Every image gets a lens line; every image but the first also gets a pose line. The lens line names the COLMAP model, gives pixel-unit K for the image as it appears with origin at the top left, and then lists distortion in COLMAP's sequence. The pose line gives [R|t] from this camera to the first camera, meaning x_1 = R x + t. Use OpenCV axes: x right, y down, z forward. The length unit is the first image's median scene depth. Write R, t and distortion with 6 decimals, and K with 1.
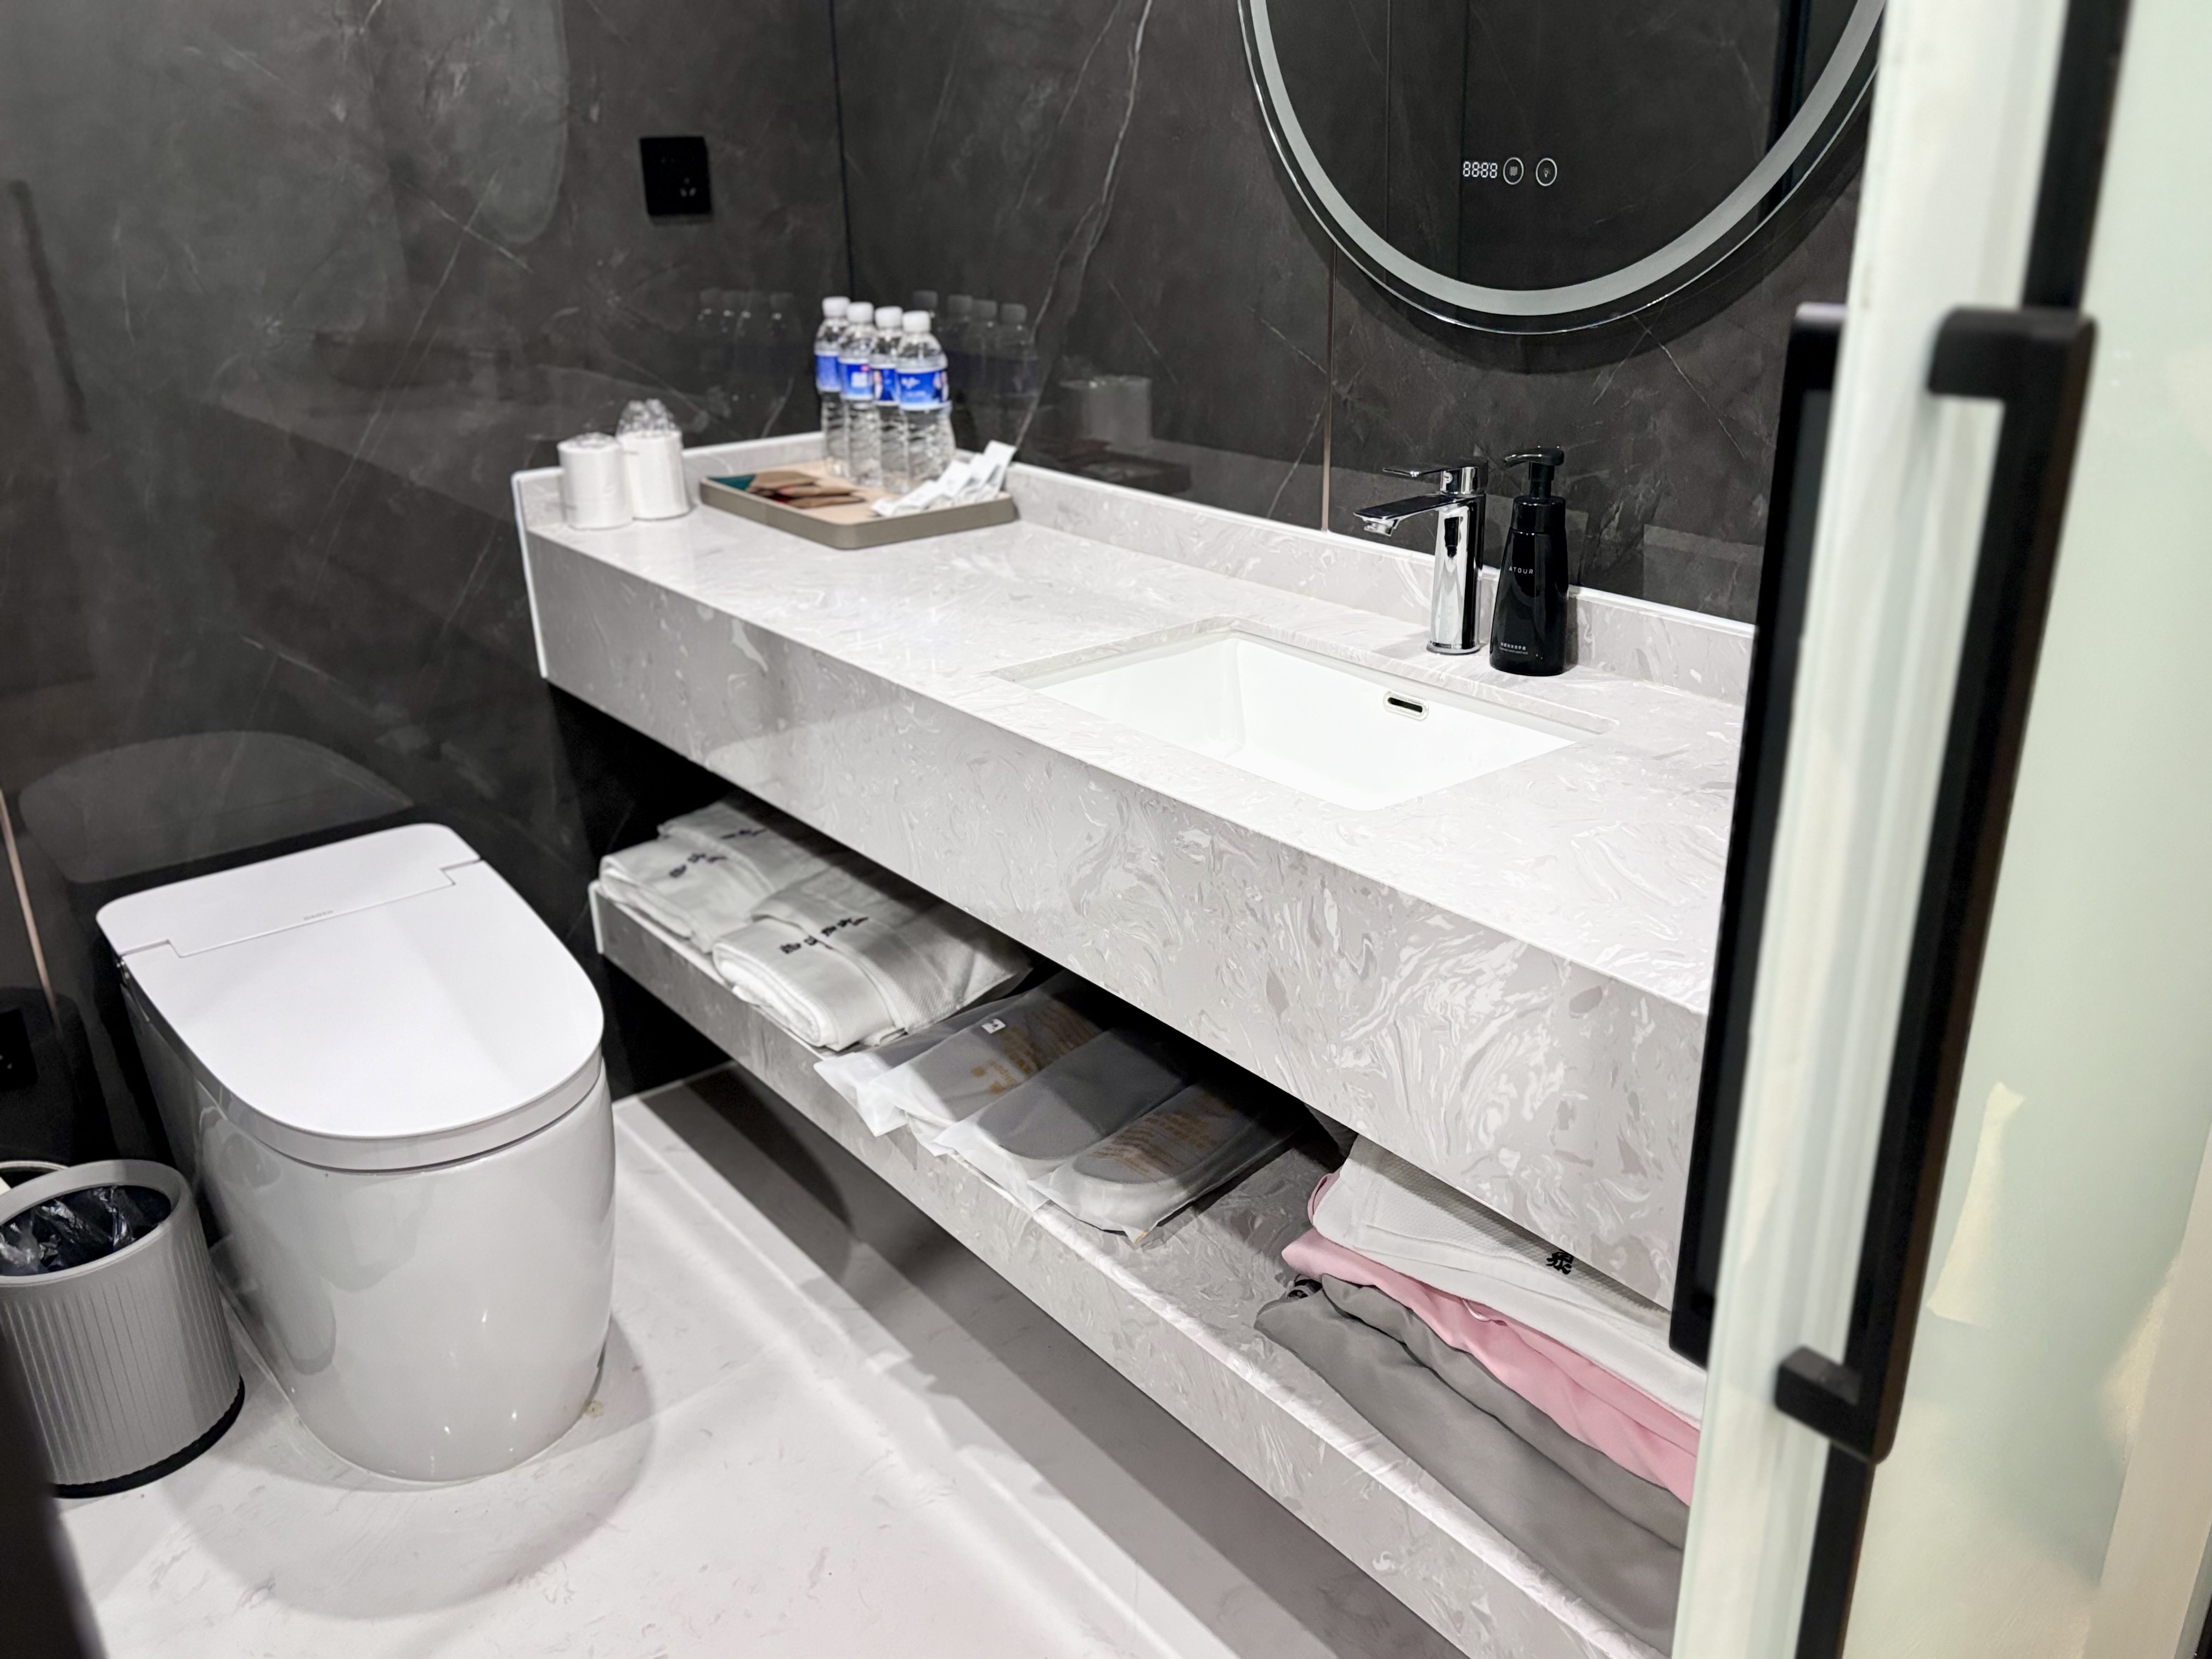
lens RADIAL K [[1808.2, 0, 1106.0], [0, 1808.2, 829.5], [0, 0, 1]] dist [0.086548, -0.152161]
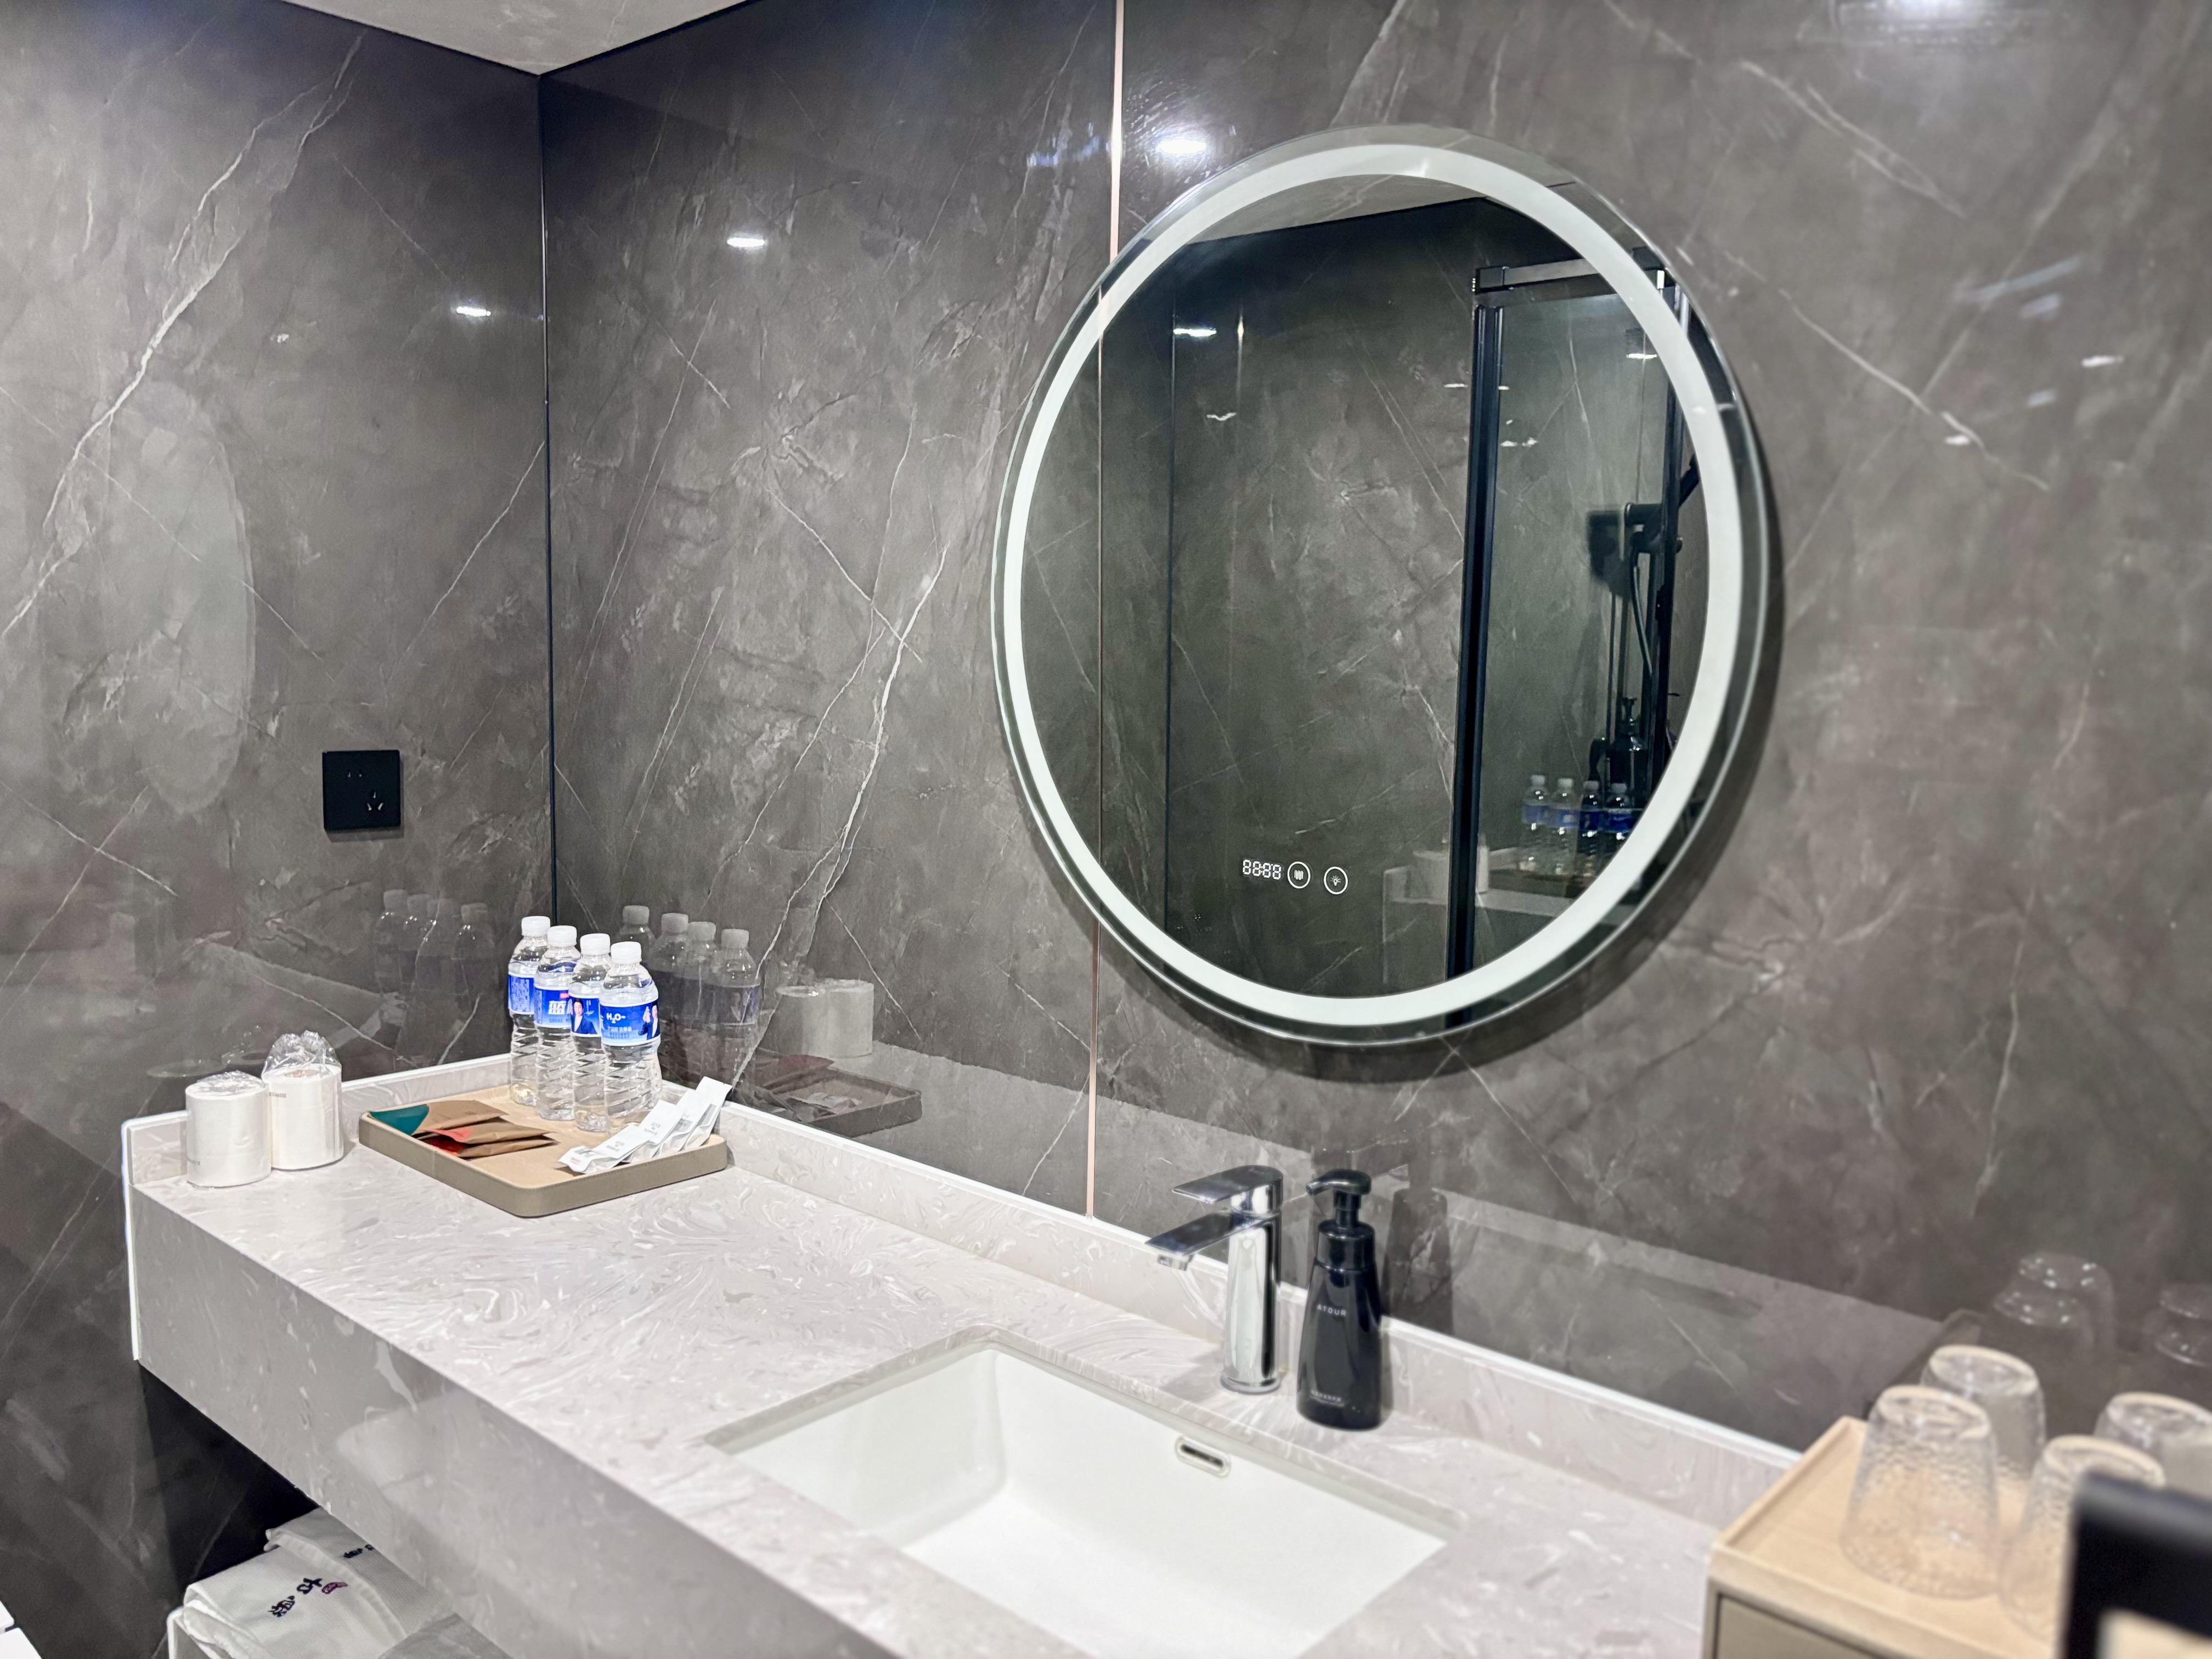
lens RADIAL K [[1700.2, 0, 1106.0], [0, 1700.2, 829.5], [0, 0, 1]] dist [0.060935, -0.076913]
pose [[0.982870, 0.025264, 0.182560, -0.025834], [0.023832, 0.964820, -0.261827, -0.109142], [-0.182752, 0.261693, 0.947691, 0.124902]]
